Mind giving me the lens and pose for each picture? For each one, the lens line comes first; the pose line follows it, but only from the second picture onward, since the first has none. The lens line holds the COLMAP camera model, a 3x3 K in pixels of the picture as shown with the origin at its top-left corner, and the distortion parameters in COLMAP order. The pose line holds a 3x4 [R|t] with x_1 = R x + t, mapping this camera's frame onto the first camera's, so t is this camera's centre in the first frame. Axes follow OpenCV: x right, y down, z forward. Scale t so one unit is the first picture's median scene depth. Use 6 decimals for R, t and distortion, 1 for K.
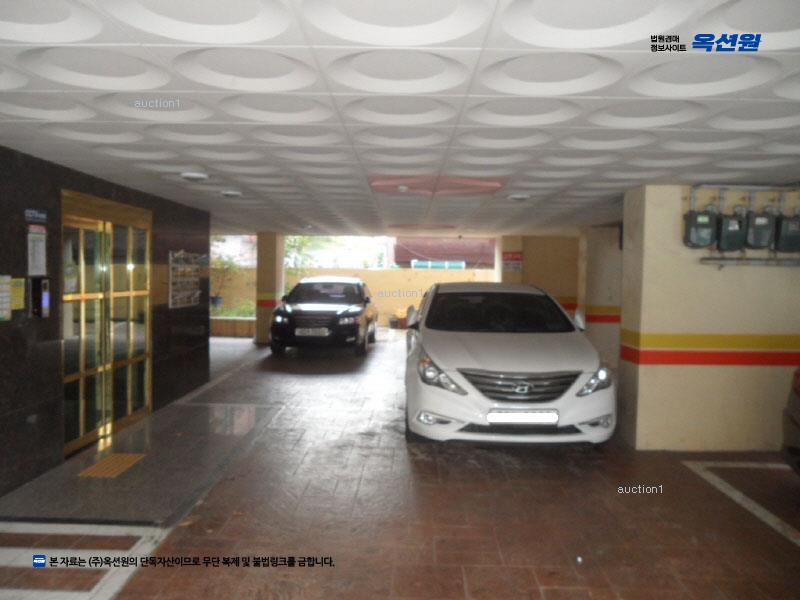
lens RADIAL K [[629.1, 0, 400.2], [0, 629.1, 300.0], [0, 0, 1]] dist [-0.006217, -0.006455]
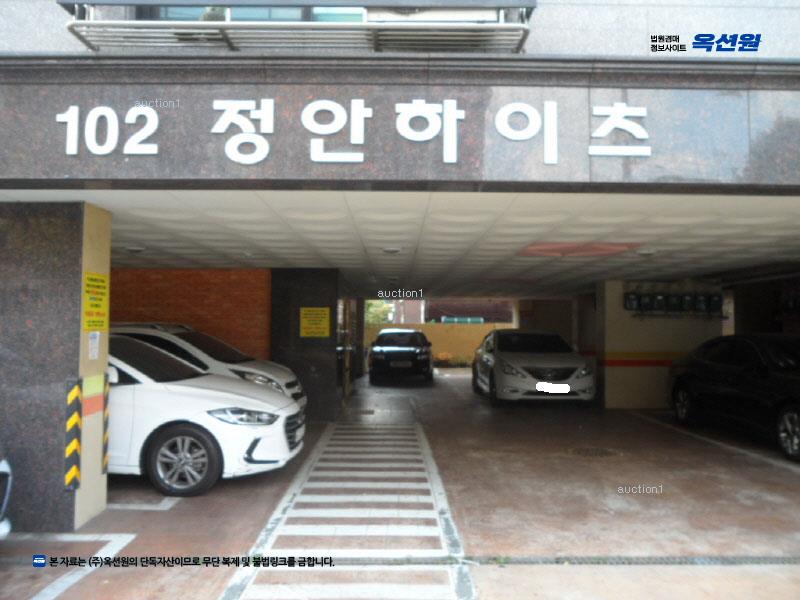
lens RADIAL K [[629.1, 0, 402.8], [0, 629.1, 302.3], [0, 0, 1]] dist [-0.006217, -0.006455]
pose [[0.999792, -0.005605, 0.019585, -0.324024], [0.007280, 0.996227, -0.086483, 0.066143], [-0.019026, 0.086607, 0.996061, -1.063288]]
